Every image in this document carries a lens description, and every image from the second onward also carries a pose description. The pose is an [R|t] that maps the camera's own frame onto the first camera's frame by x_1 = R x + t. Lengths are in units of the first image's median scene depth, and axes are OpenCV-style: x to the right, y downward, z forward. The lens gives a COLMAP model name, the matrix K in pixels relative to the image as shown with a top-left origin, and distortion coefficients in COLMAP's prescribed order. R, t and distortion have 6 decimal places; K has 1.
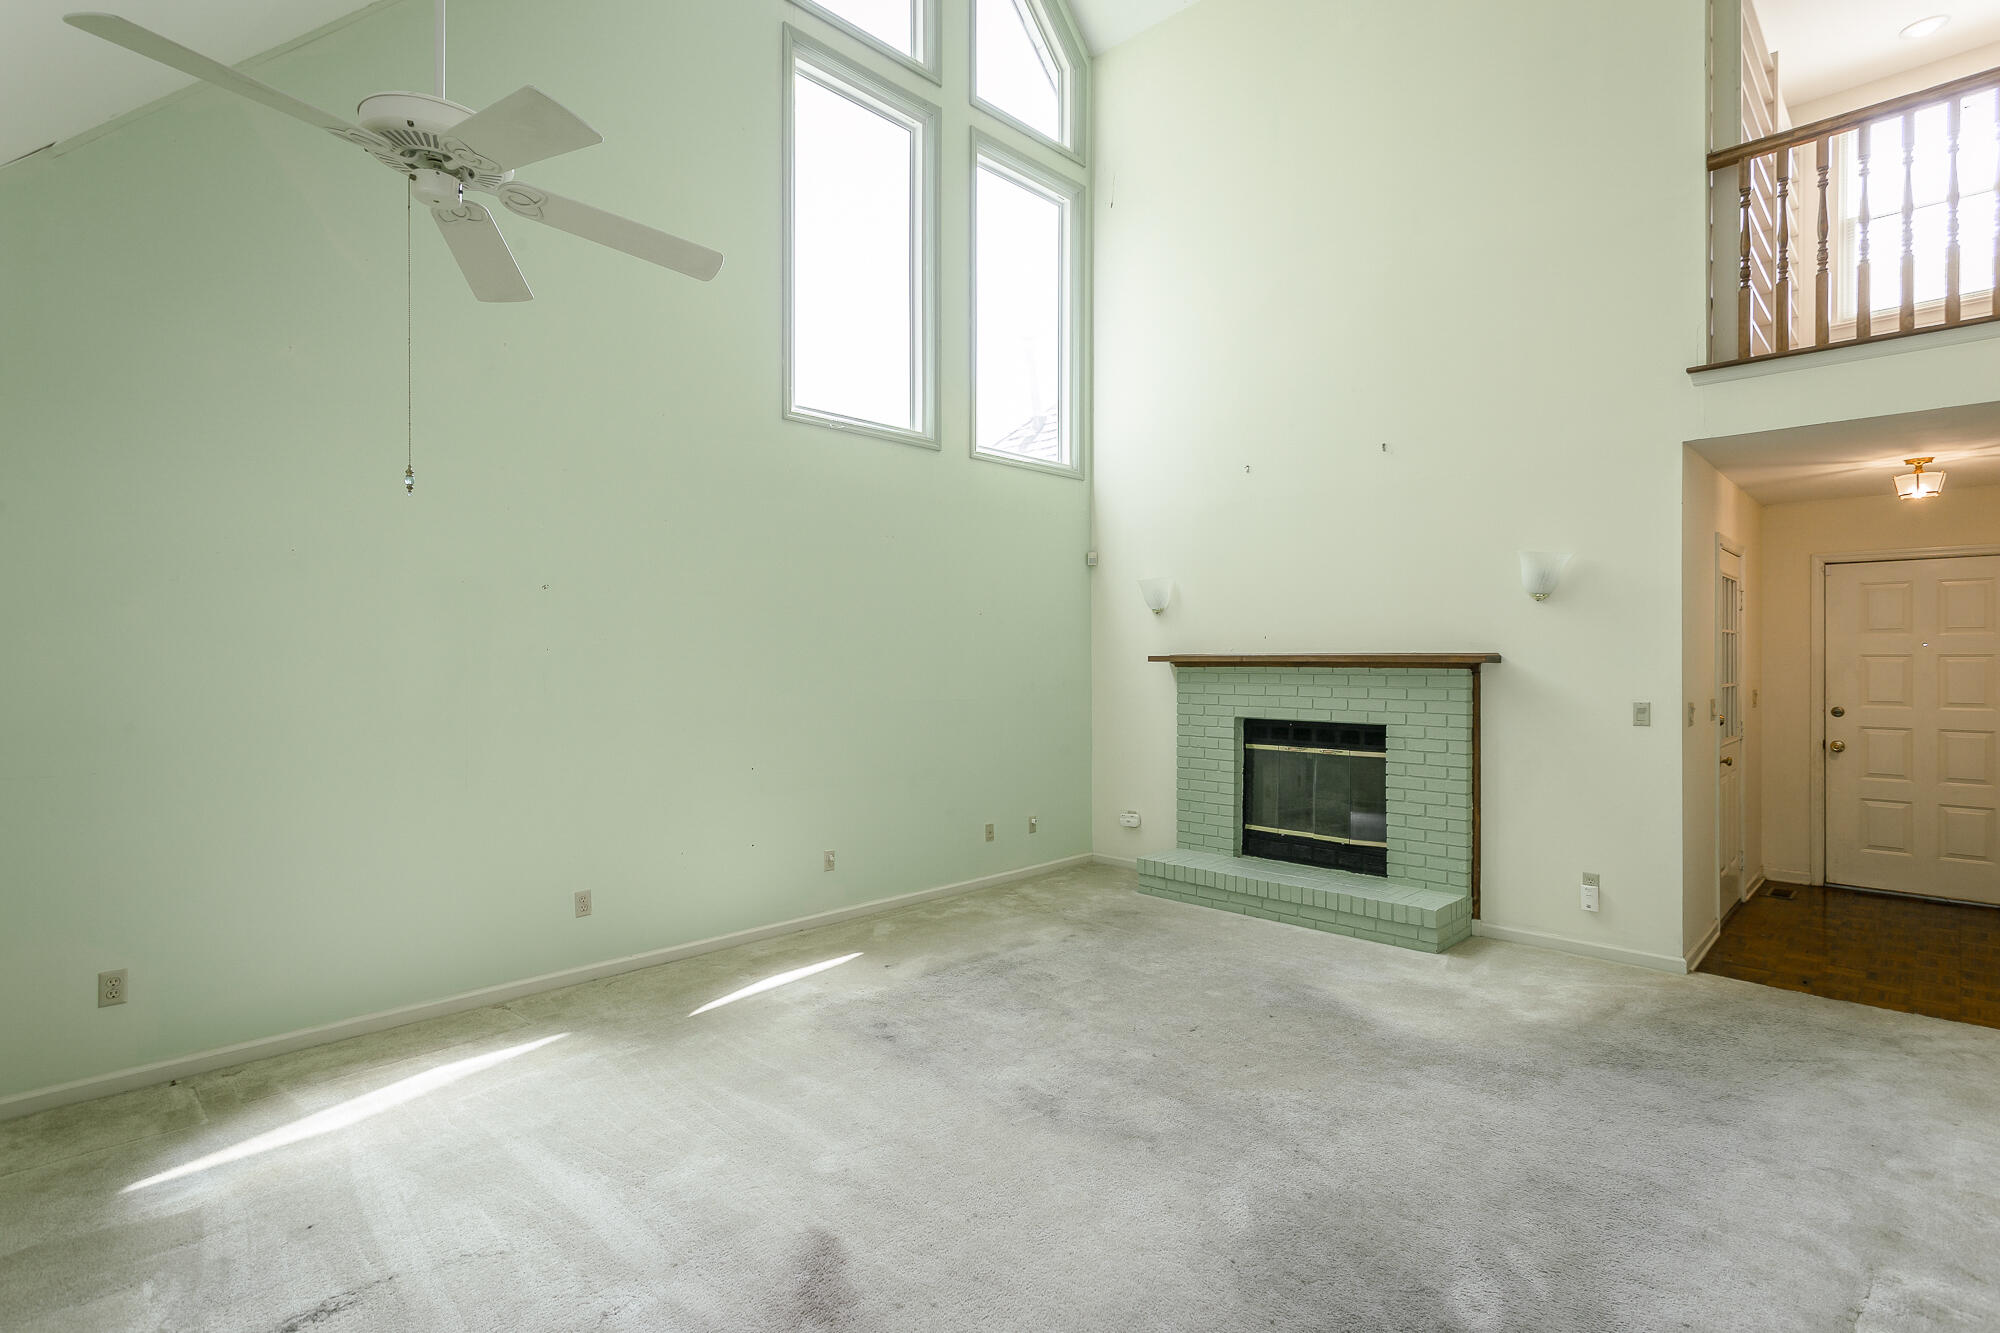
lens RADIAL K [[964.8, 0, 1034.8], [0, 964.8, 671.0], [0, 0, 1]] dist [-0.002407, 0.000728]
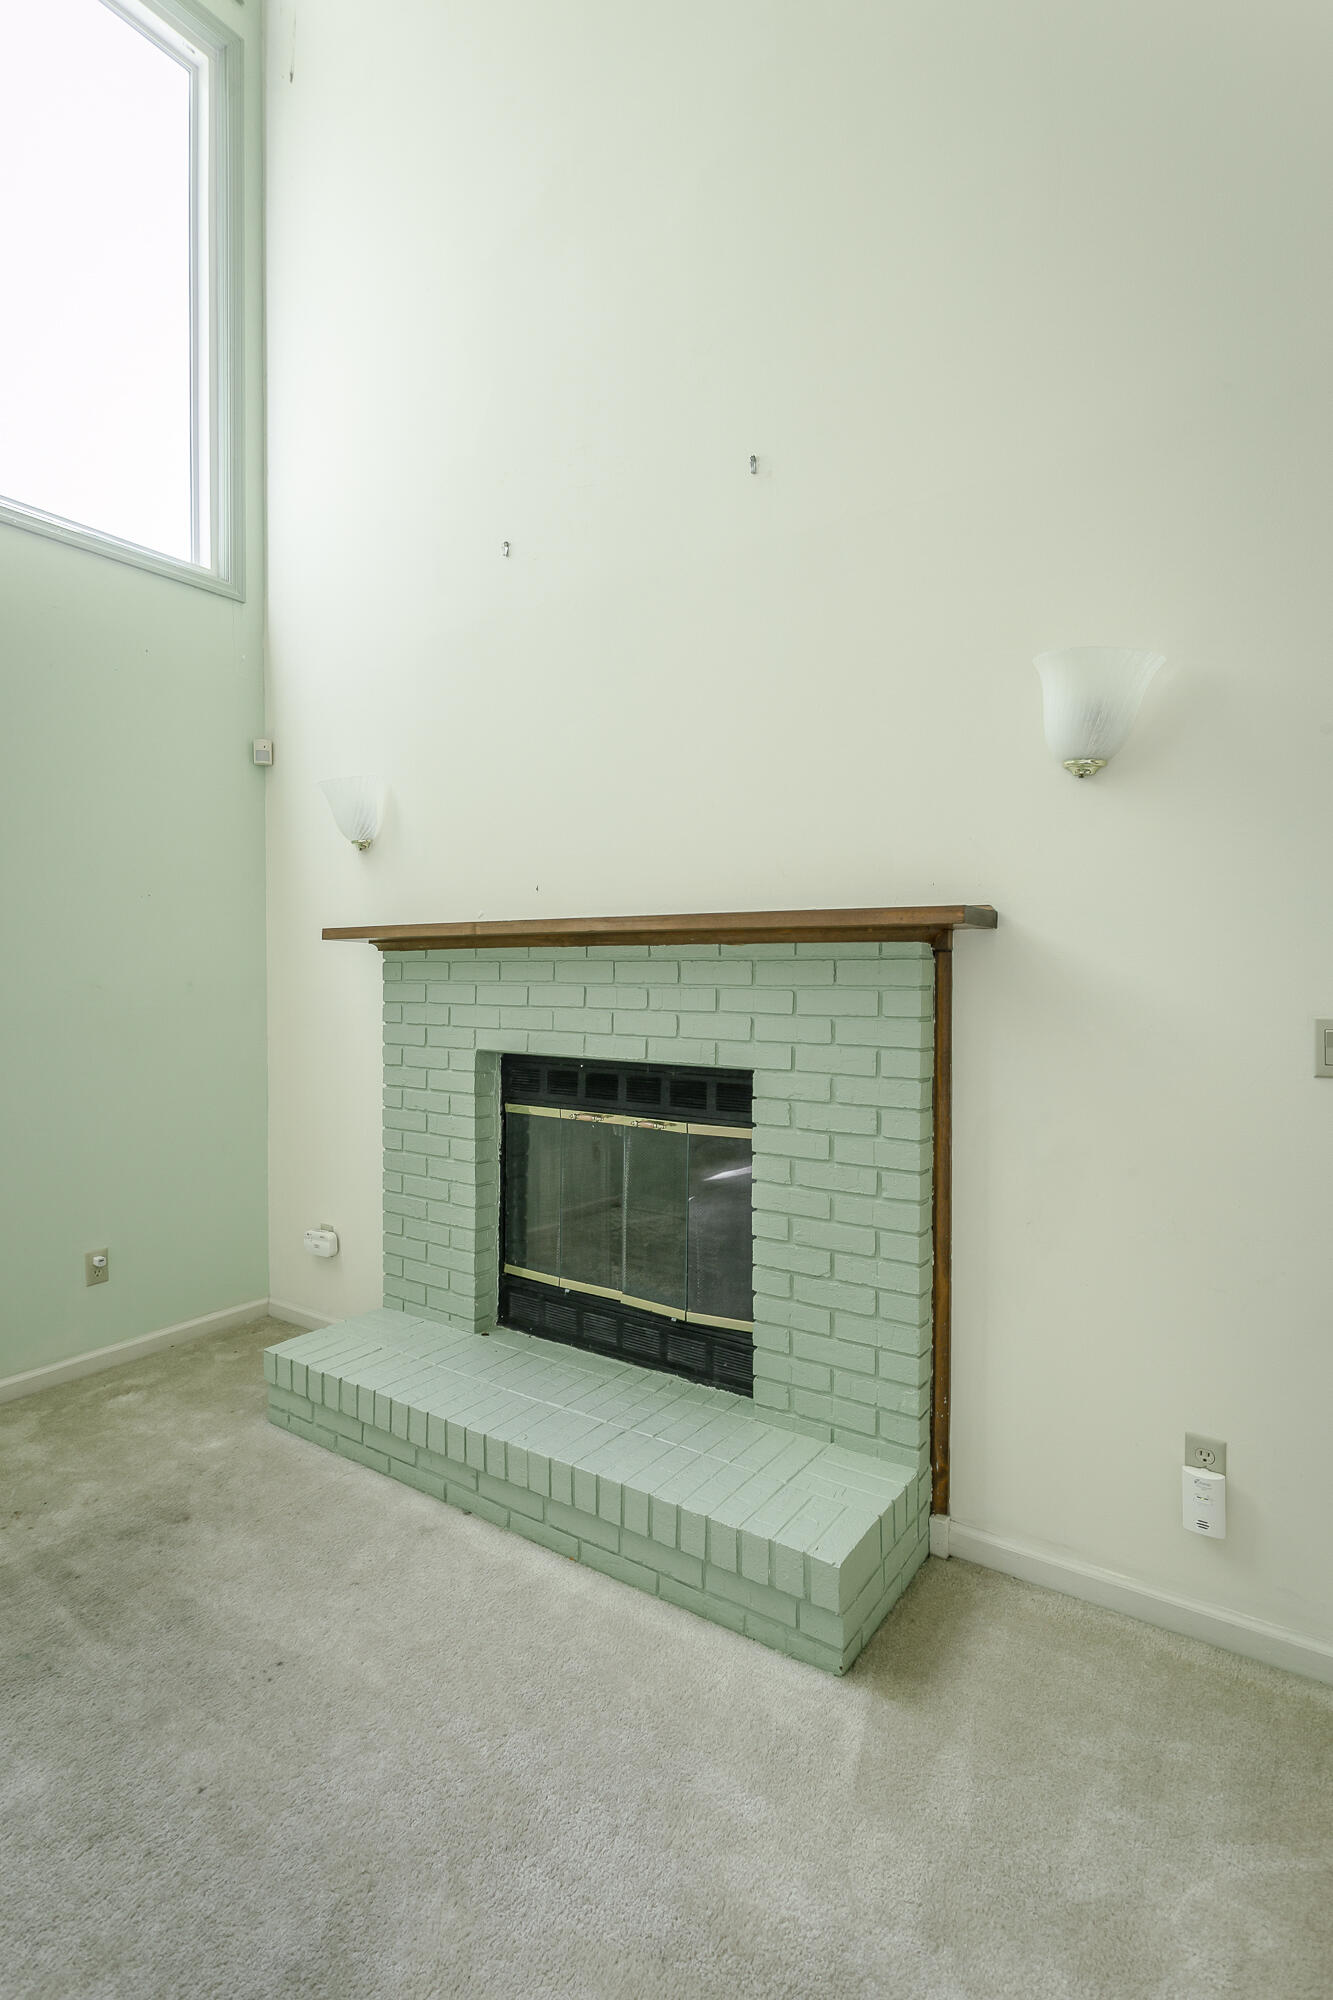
lens RADIAL K [[964.8, 0, 666.1], [0, 964.8, 998.4], [0, 0, 1]] dist [-0.002407, 0.000728]
pose [[0.989125, -0.003428, 0.147039, 0.261503], [0.000986, 0.999860, 0.016679, 0.014968], [-0.147076, -0.016352, 0.988990, 0.567905]]
